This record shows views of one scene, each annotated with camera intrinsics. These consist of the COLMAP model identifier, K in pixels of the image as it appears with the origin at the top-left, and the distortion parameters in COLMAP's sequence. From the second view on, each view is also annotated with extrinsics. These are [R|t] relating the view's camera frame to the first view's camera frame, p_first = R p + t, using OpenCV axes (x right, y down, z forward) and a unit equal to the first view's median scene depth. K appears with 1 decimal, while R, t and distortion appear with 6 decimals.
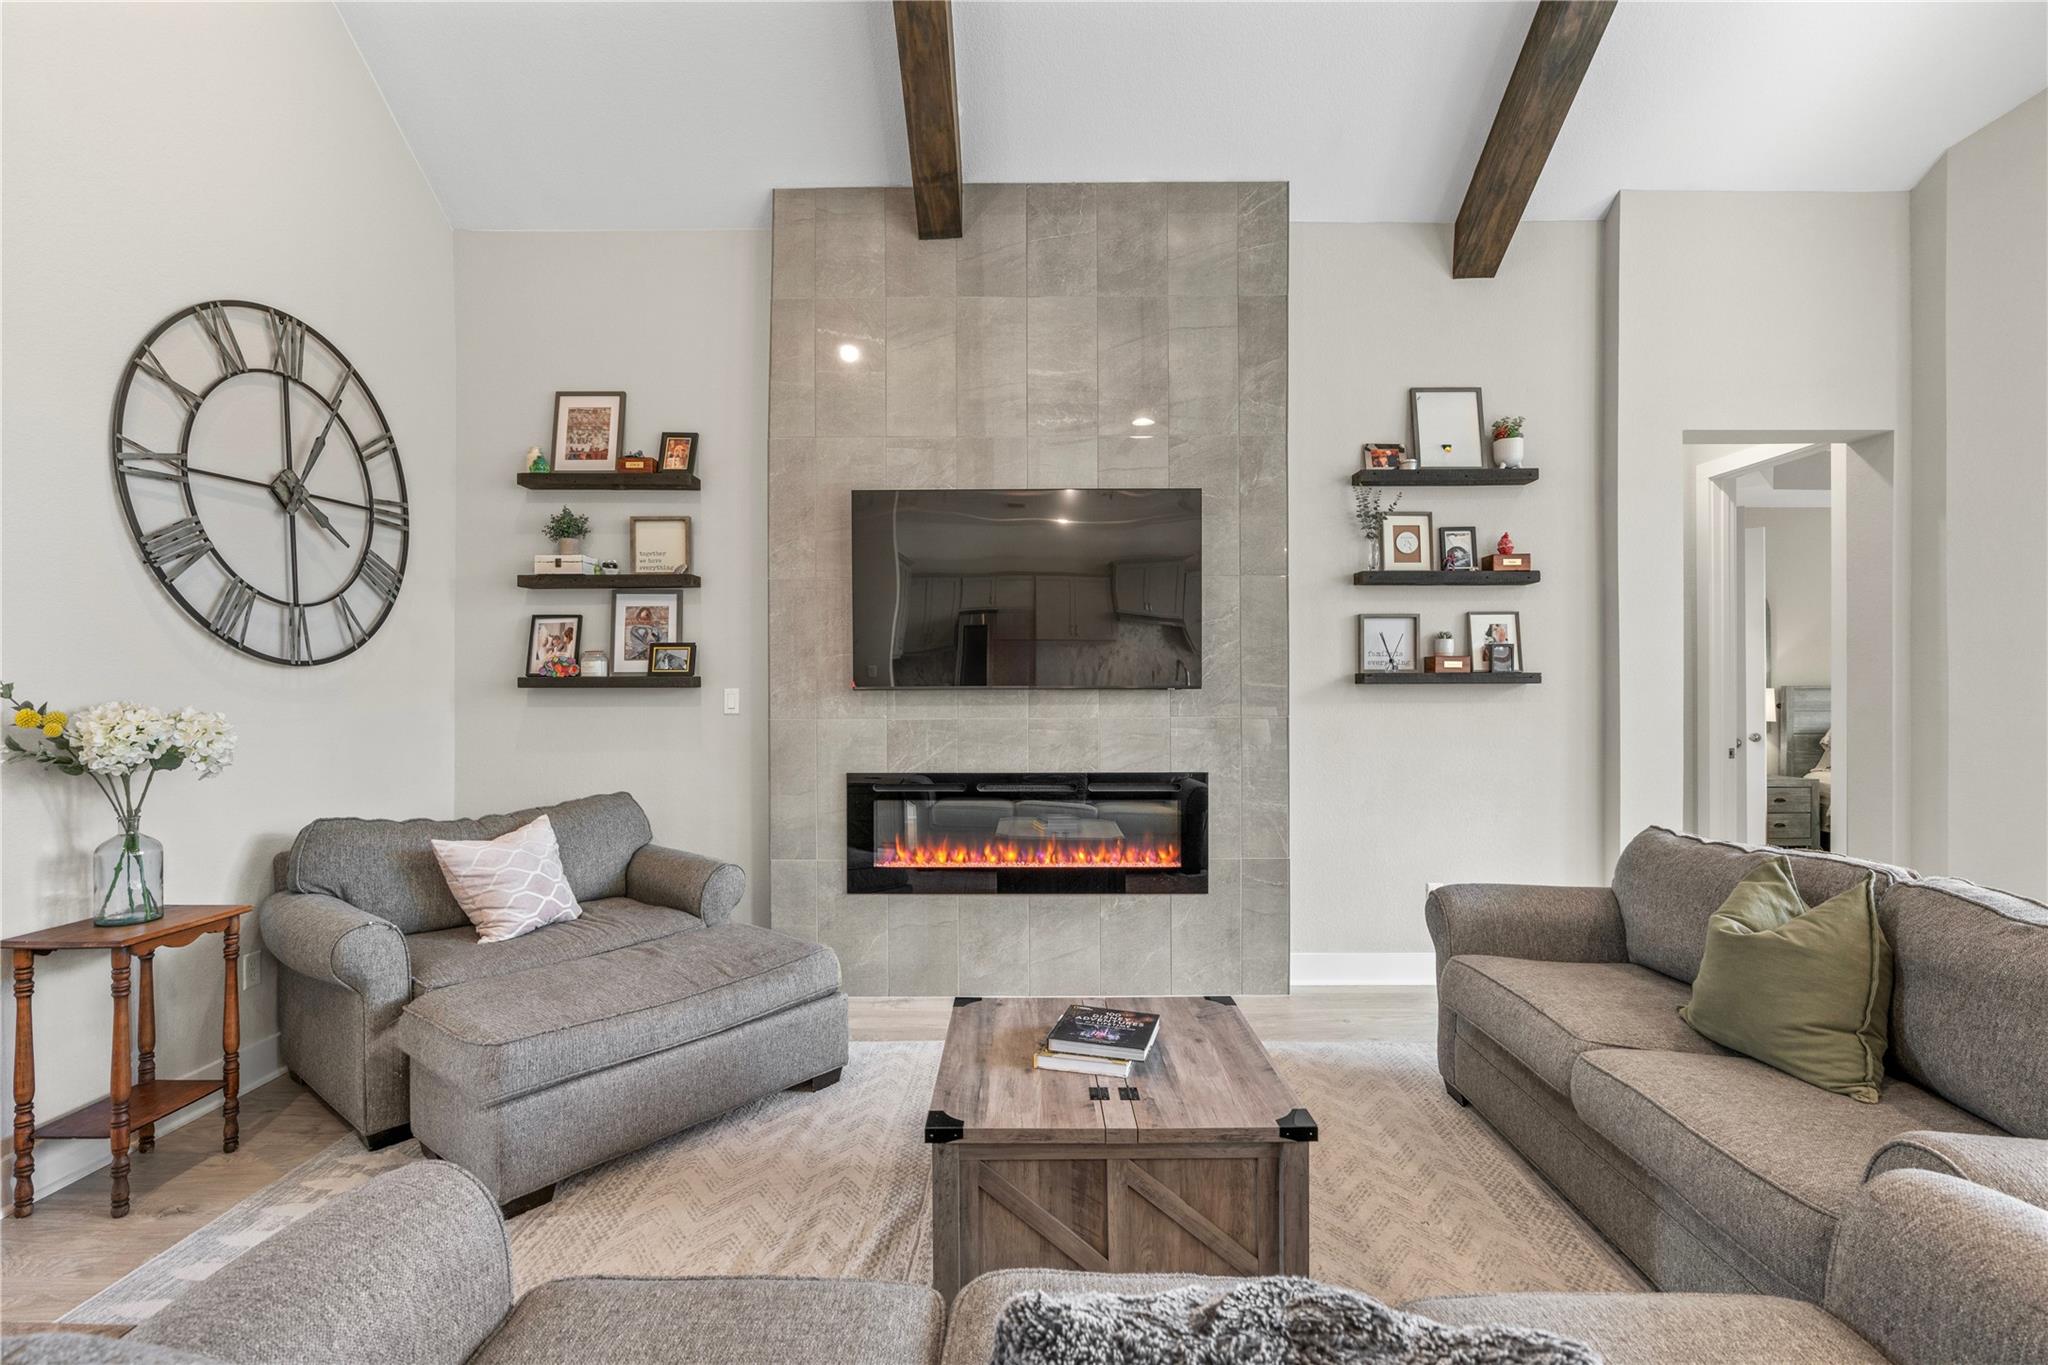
lens RADIAL K [[916.1, 0, 1026.7], [0, 916.1, 693.7], [0, 0, 1]] dist [-0.017571, 0.006632]
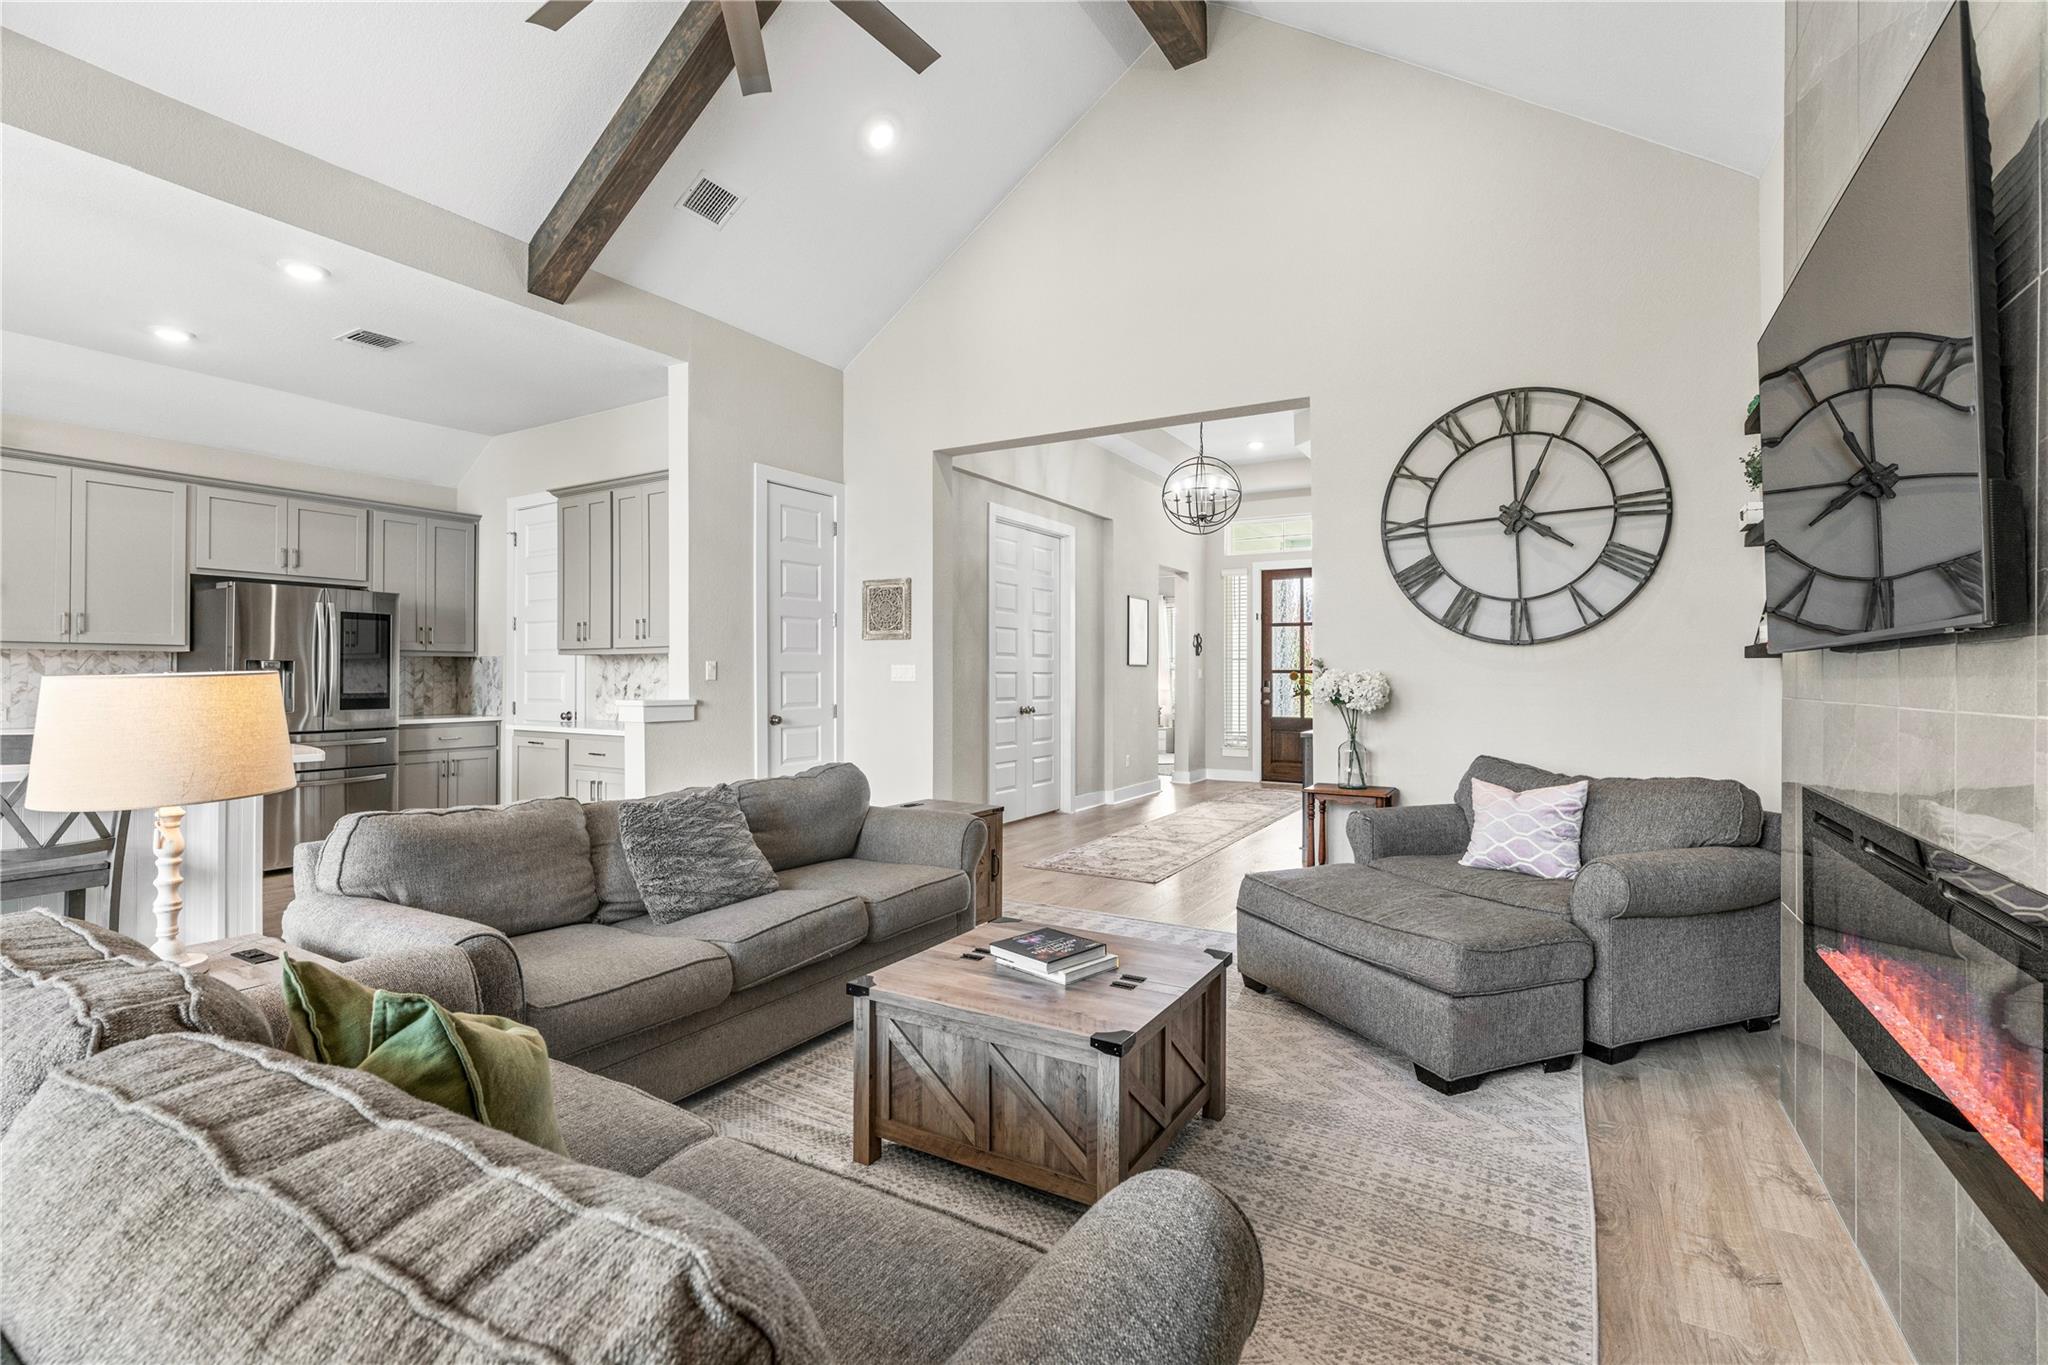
lens RADIAL K [[926.3, 0, 1027.6], [0, 926.3, 672.8], [0, 0, 1]] dist [-0.017693, 0.006116]
pose [[-0.501190, -0.003370, -0.865331, 0.602401], [-0.006393, 0.999980, -0.000192, 0.012795], [0.865314, 0.005436, -0.501201, 0.850480]]
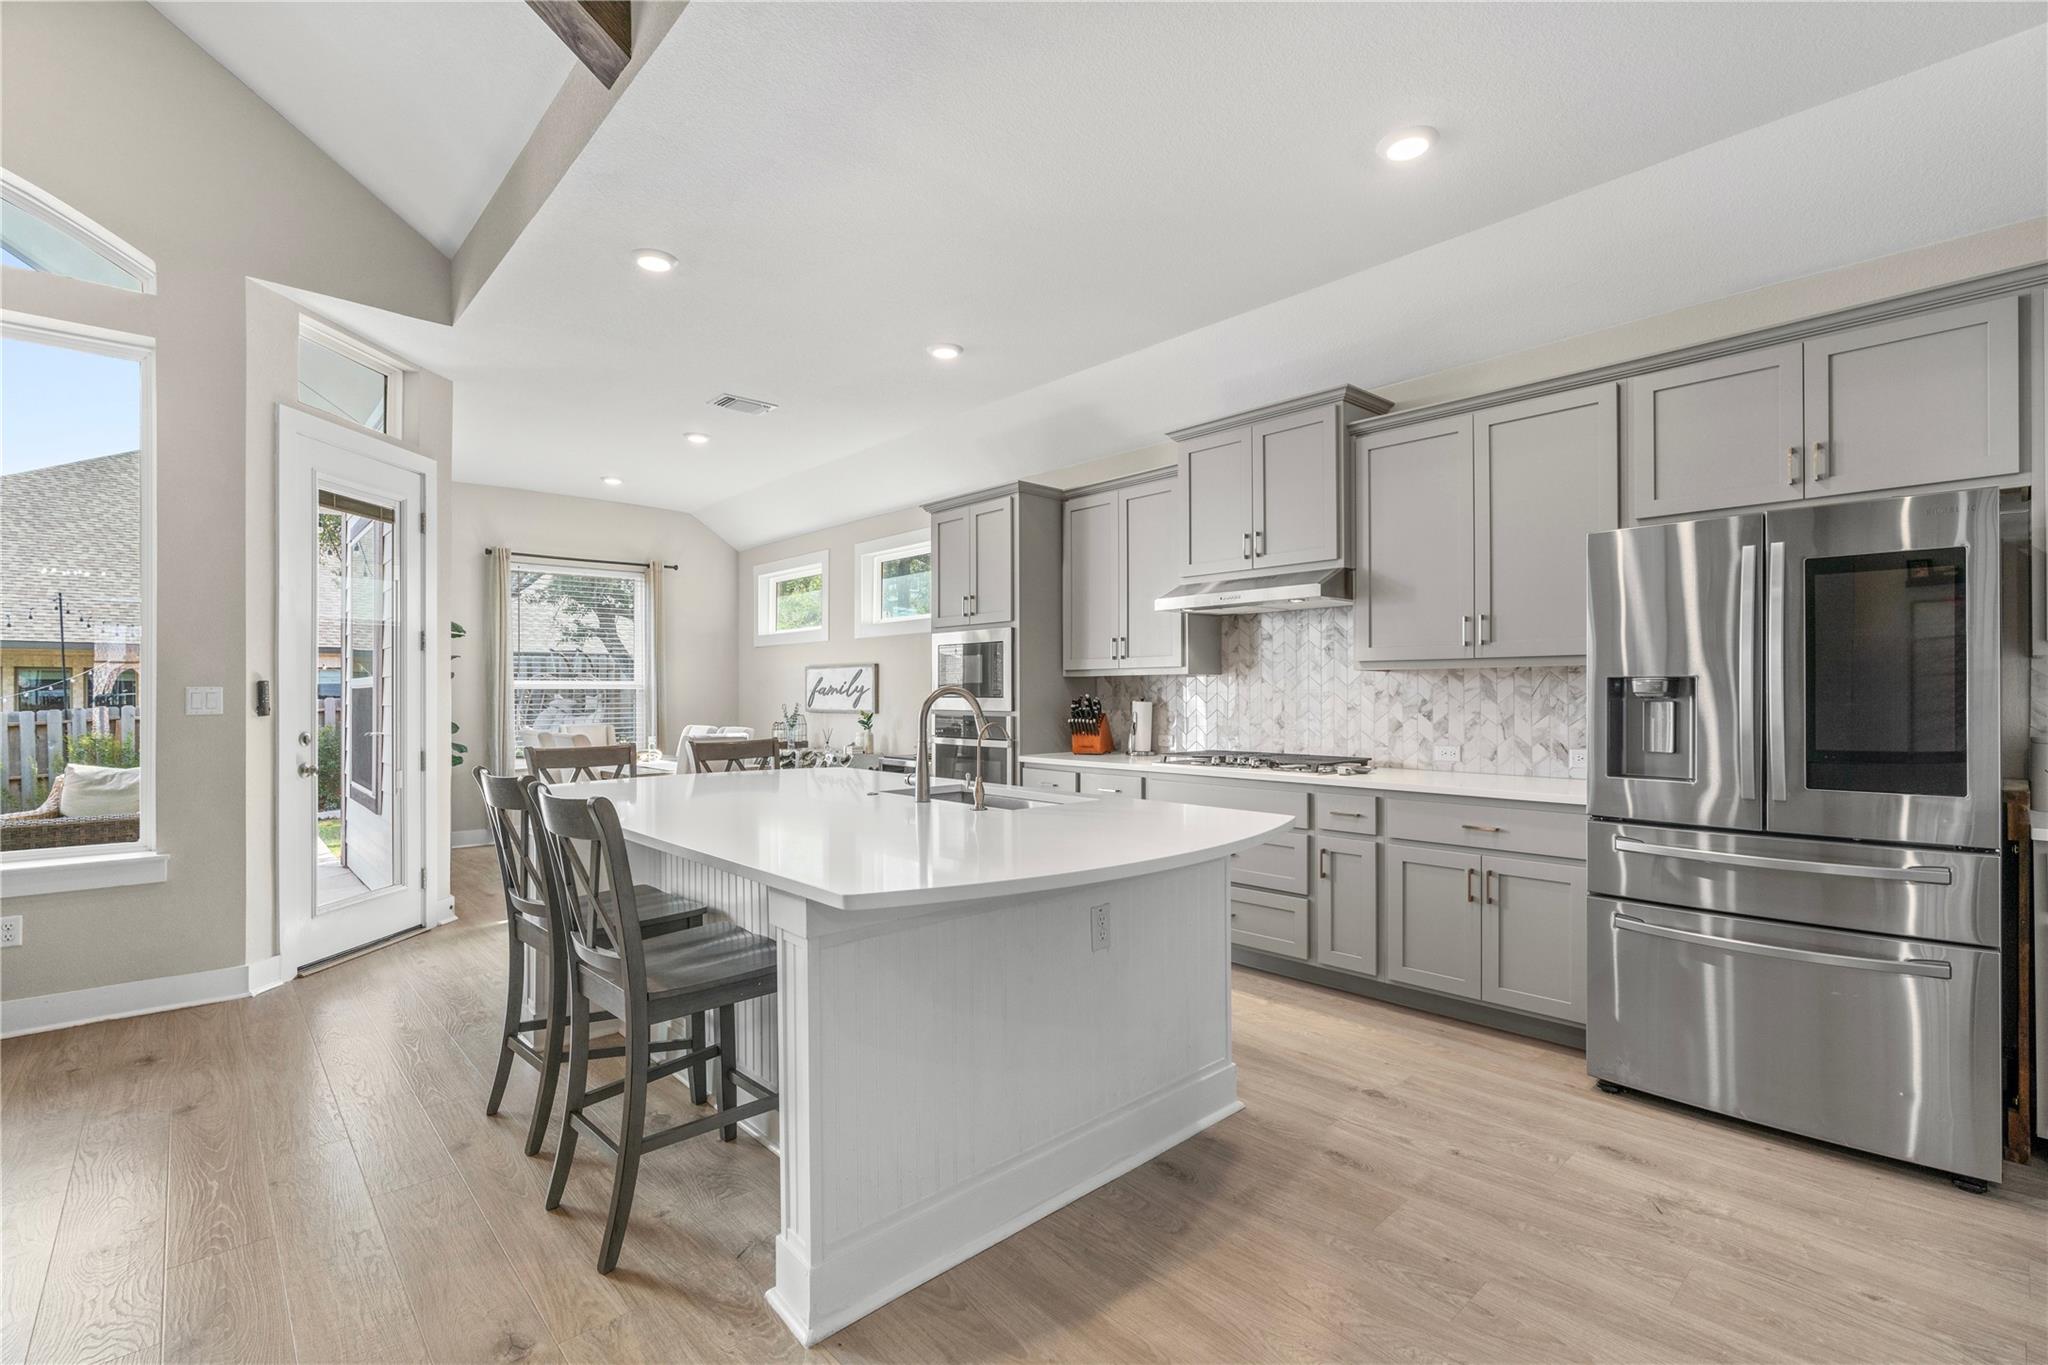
lens RADIAL K [[916.1, 0, 1026.7], [0, 916.1, 693.7], [0, 0, 1]] dist [-0.017571, 0.006632]
pose [[-0.686641, 0.003242, 0.726989, -0.216984], [0.009105, 0.999950, 0.004141, 0.006041], [-0.726940, 0.009463, -0.686636, -0.036531]]
